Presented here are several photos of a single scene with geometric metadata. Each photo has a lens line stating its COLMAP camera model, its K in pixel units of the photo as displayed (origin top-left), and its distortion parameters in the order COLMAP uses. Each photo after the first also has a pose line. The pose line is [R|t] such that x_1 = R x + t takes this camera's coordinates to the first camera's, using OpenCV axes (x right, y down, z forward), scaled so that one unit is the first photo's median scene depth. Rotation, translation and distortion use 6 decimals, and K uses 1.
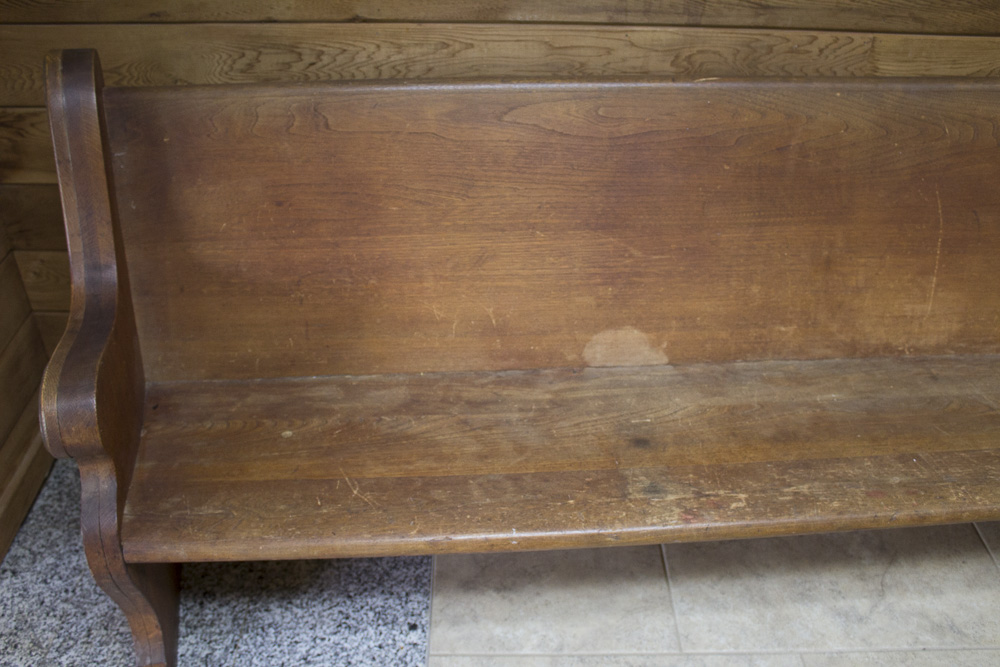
lens RADIAL K [[922.4, 0, 500.0], [0, 922.4, 333.5], [0, 0, 1]] dist [-0.158308, 0.166578]
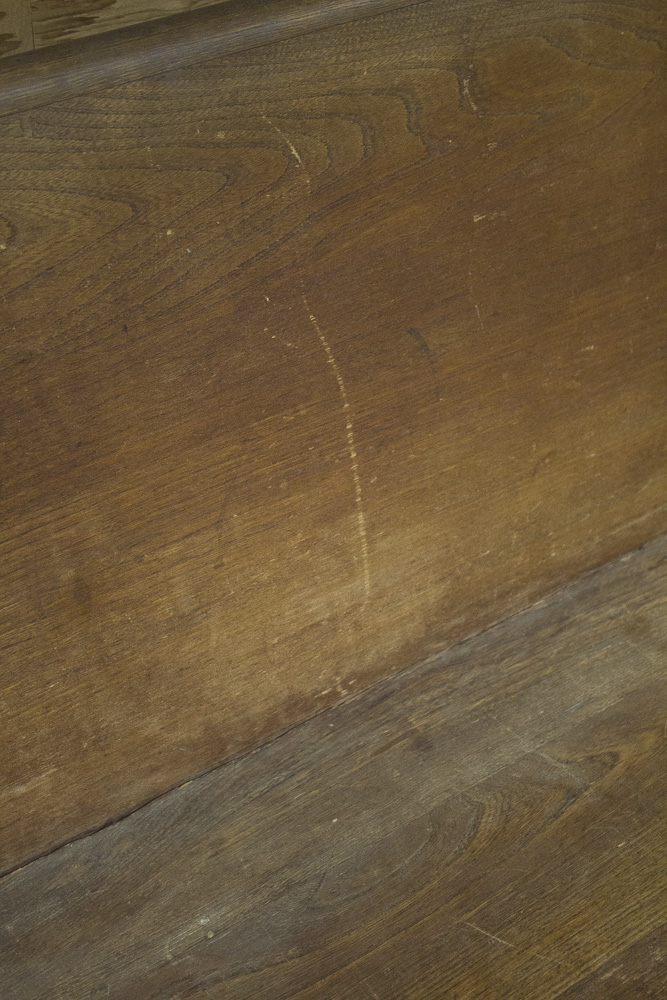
lens RADIAL K [[1450.1, 0, 333.5], [0, 1450.1, 500.0], [0, 0, 1]] dist [-0.032439, 0.011765]
pose [[0.861509, -0.332989, 0.383303, 0.236729], [0.261775, 0.938142, 0.226636, -0.209942], [-0.435060, -0.094910, 0.895386, 0.444965]]
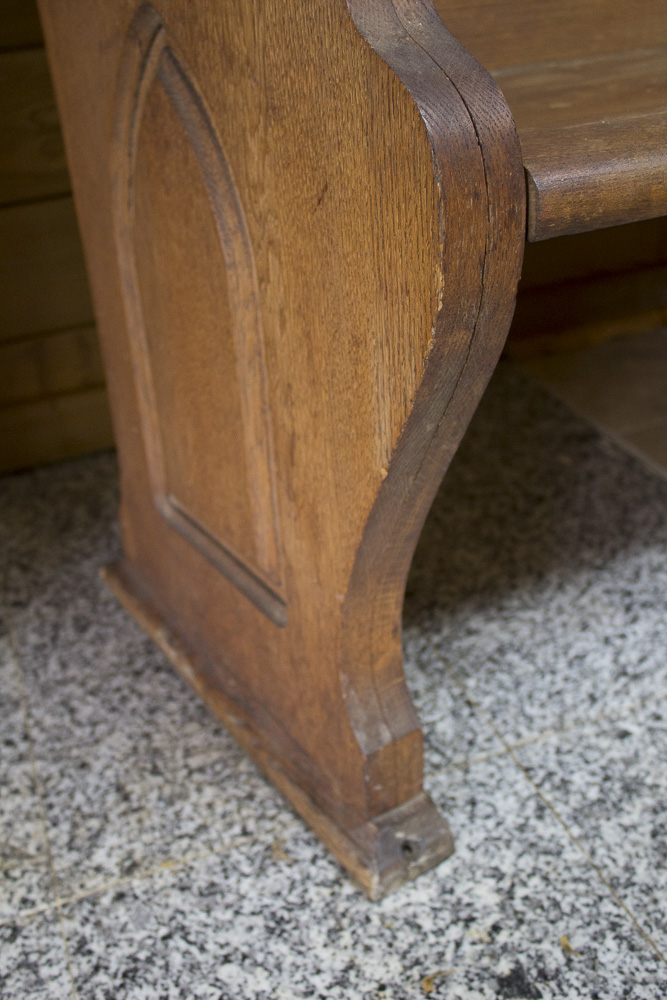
lens RADIAL K [[1048.7, 0, 333.5], [0, 1048.7, 500.0], [0, 0, 1]] dist [-0.131009, 0.154125]
pose [[0.937315, -0.254809, 0.237726, -0.457880], [0.276460, 0.959016, -0.062106, 0.268050], [-0.212158, 0.123934, 0.969345, 0.509784]]
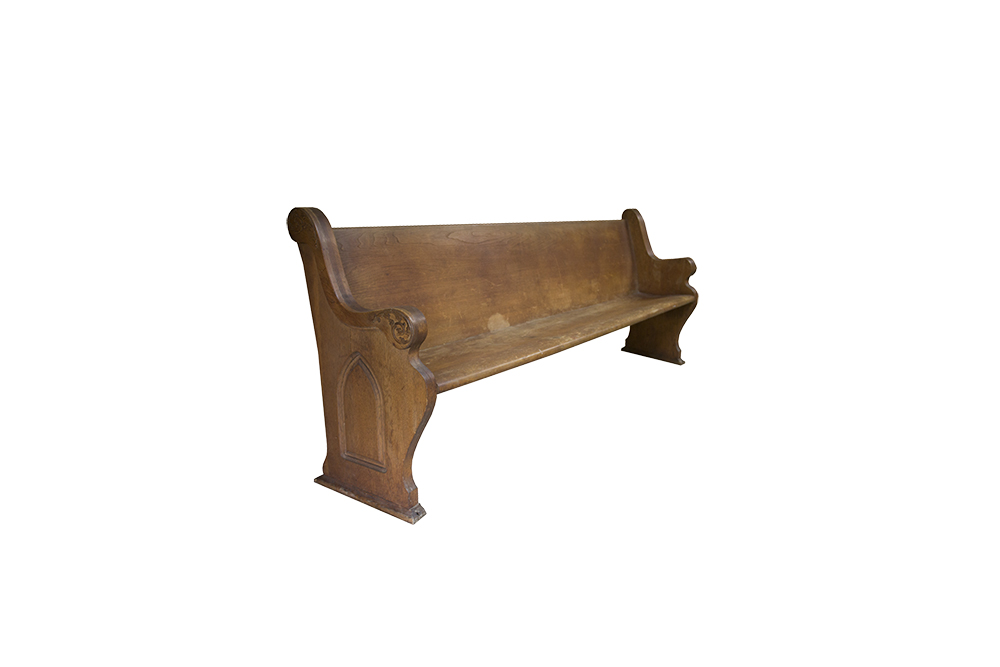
lens RADIAL K [[515.8, 0, 497.5], [0, 515.8, 354.6], [0, 0, 1]] dist [-0.129448, 0.000035]
pose [[0.702000, -0.204901, 0.682065, -0.883616], [0.413174, 0.897241, -0.155708, 0.326073], [-0.580072, 0.391119, 0.714523, -0.013985]]
